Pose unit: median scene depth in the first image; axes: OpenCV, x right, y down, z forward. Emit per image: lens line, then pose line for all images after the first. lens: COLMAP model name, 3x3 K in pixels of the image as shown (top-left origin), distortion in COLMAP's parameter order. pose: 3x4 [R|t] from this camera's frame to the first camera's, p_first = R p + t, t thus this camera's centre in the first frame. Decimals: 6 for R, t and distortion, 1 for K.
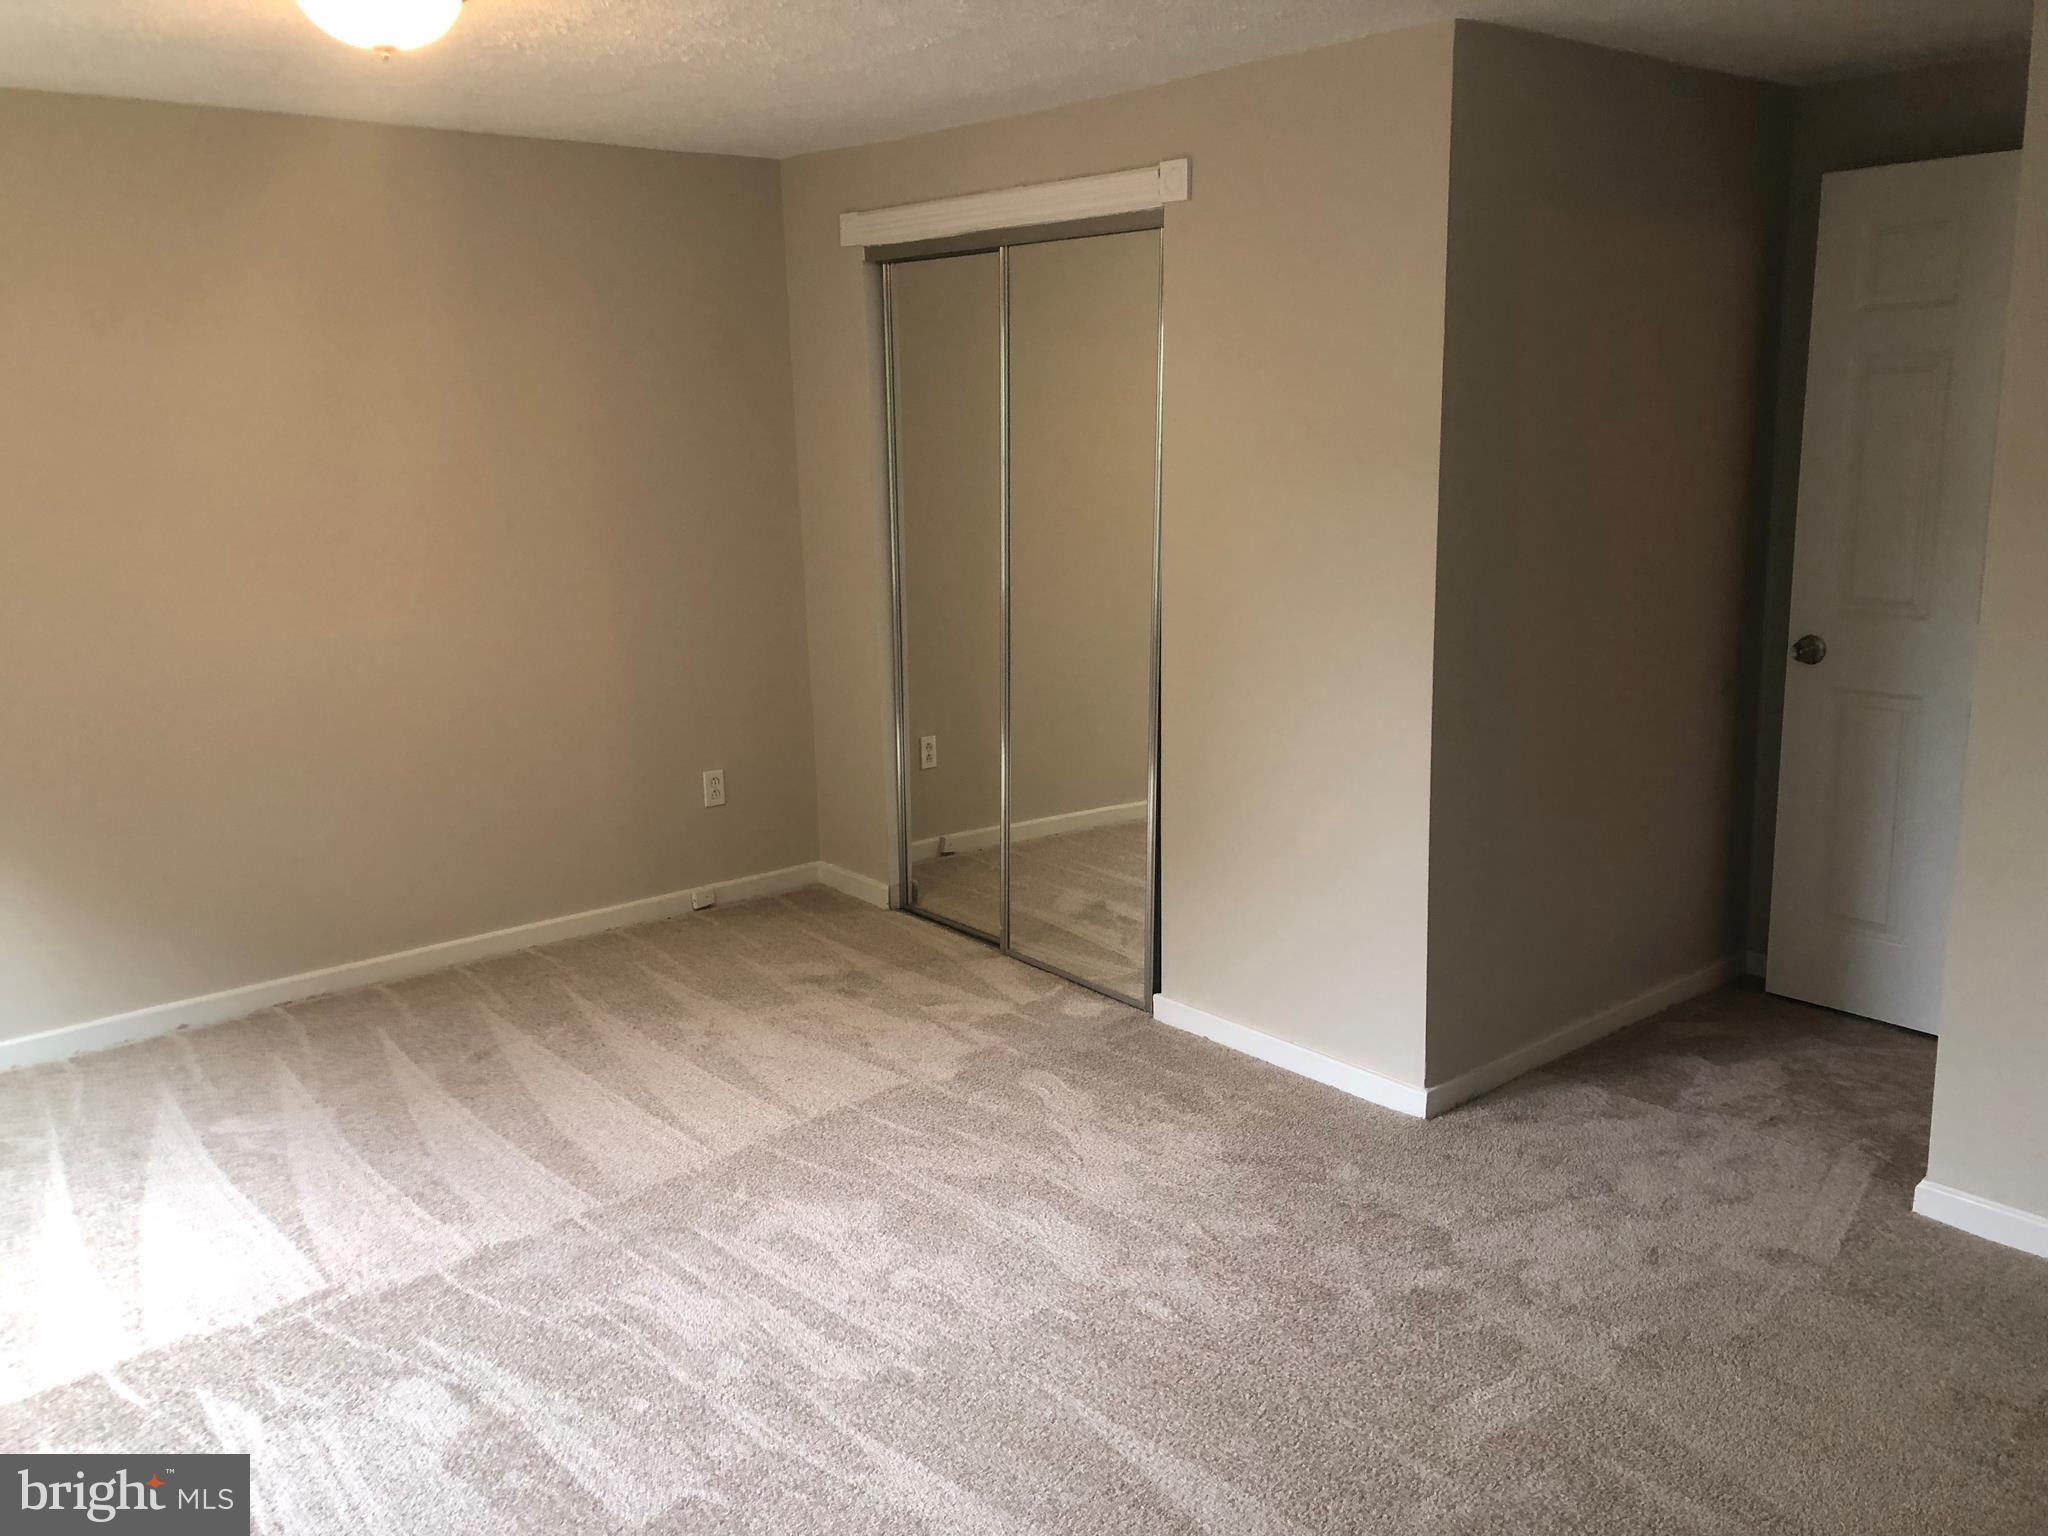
lens RADIAL K [[1677.4, 0, 1005.8], [0, 1677.4, 777.3], [0, 0, 1]] dist [0.048700, -0.055817]
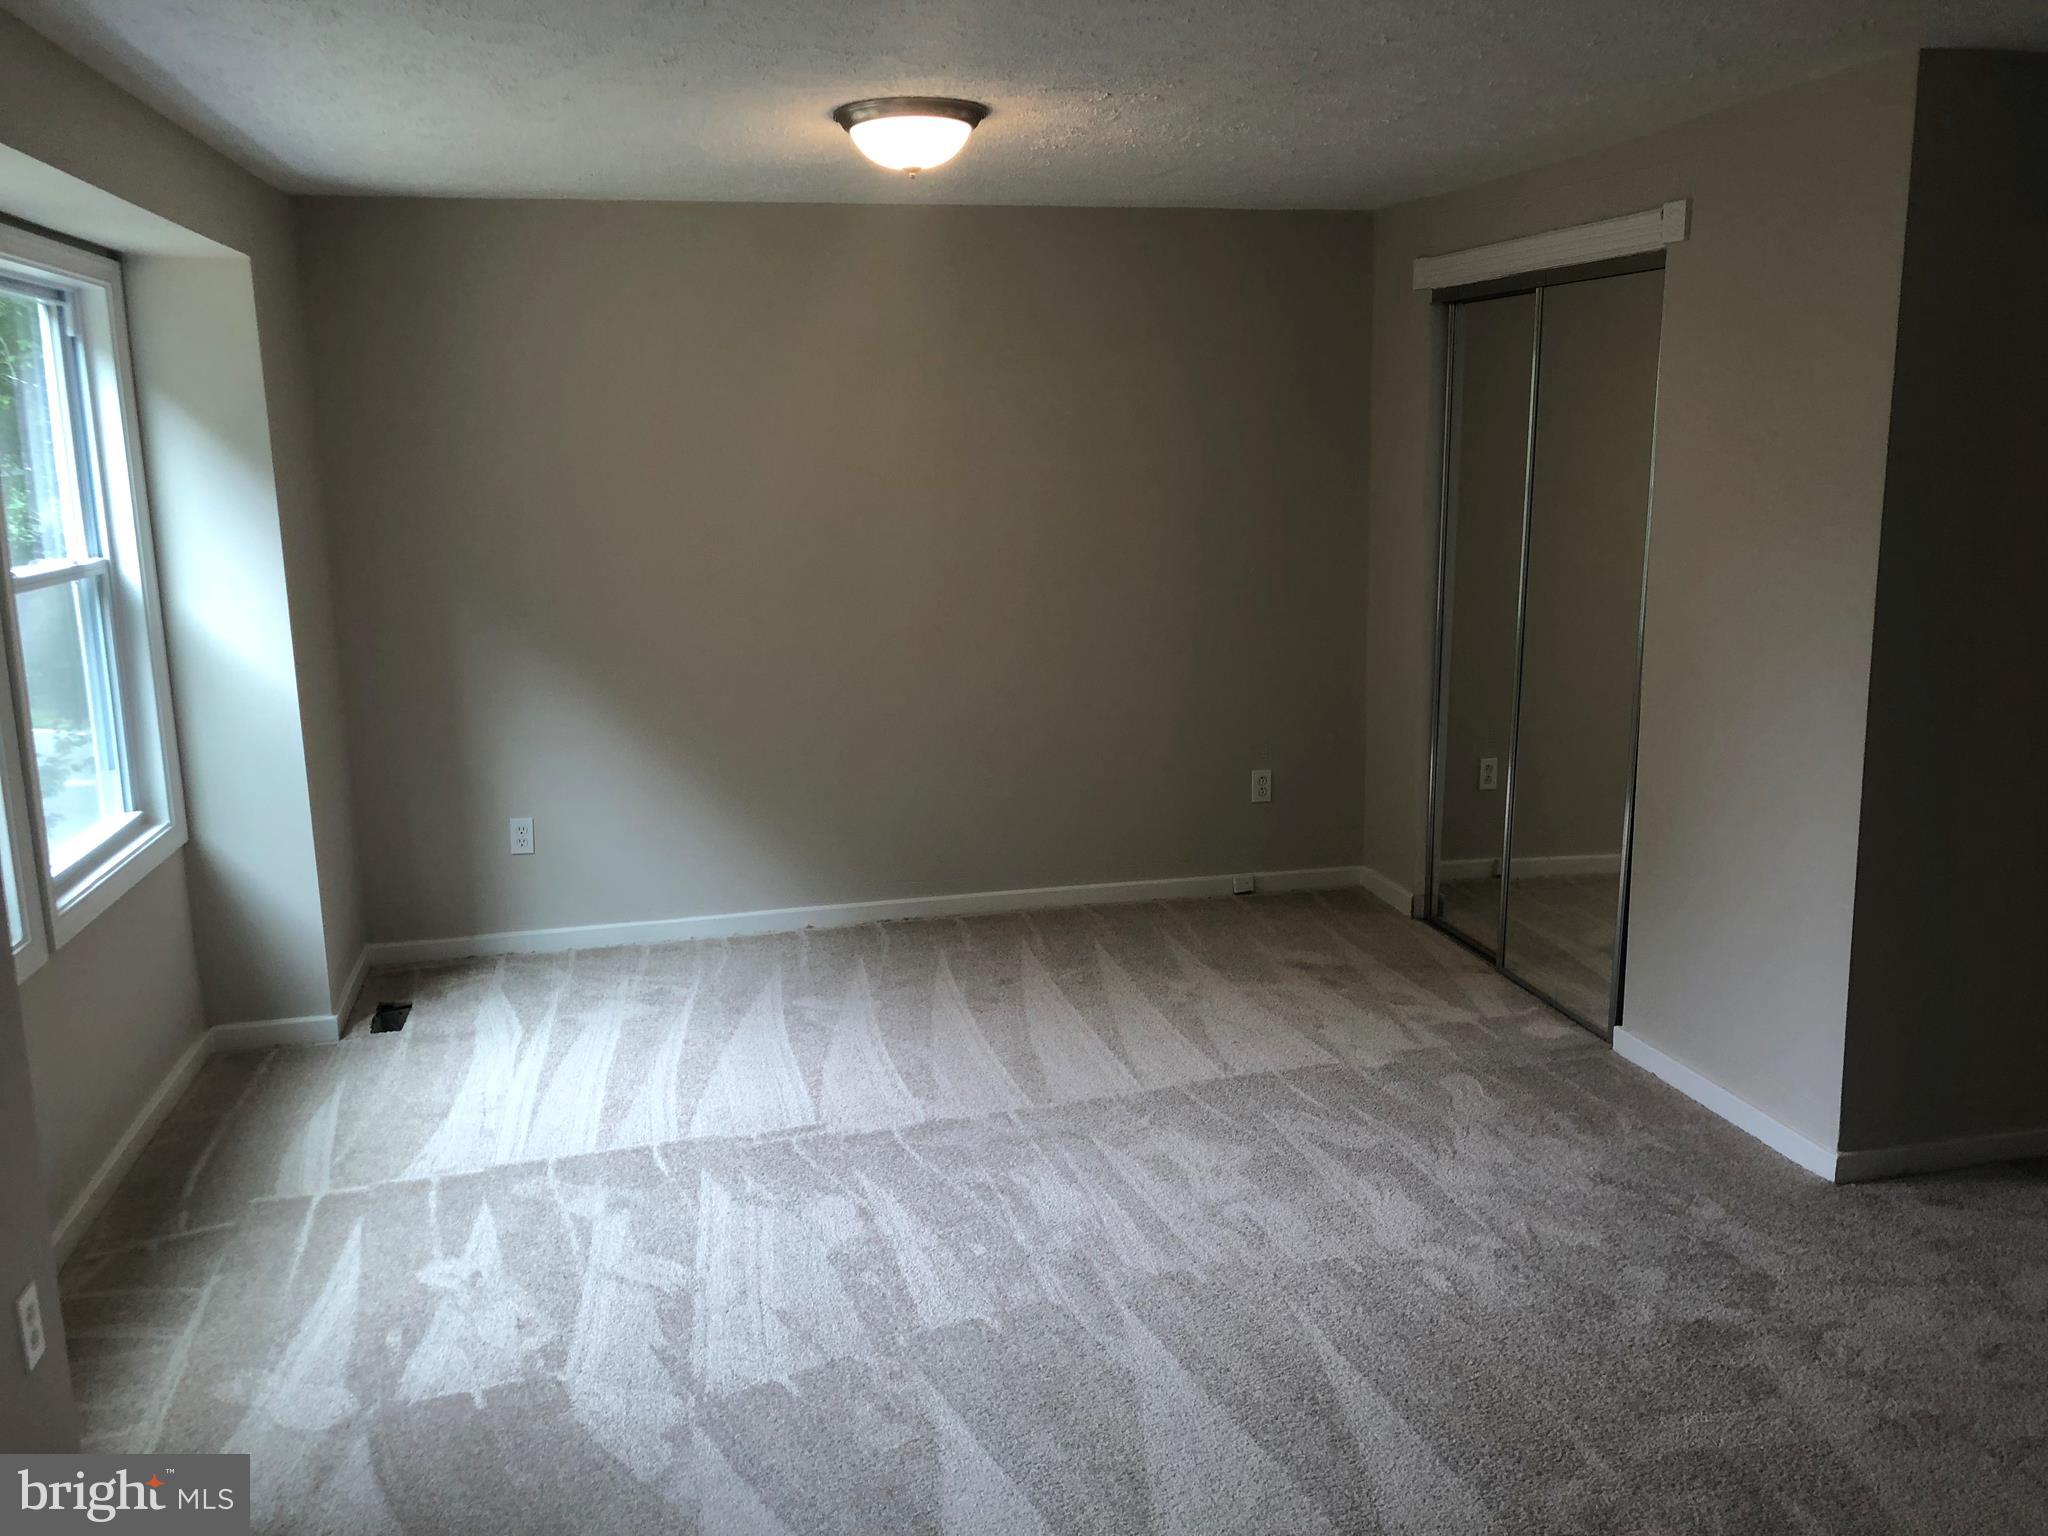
lens RADIAL K [[1677.4, 0, 1011.9], [0, 1677.4, 758.2], [0, 0, 1]] dist [0.048700, -0.055817]
pose [[0.892442, 0.089808, -0.442134, 0.231691], [-0.101450, 0.994837, -0.002699, 0.011944], [0.439609, 0.047263, 0.896945, -0.078280]]
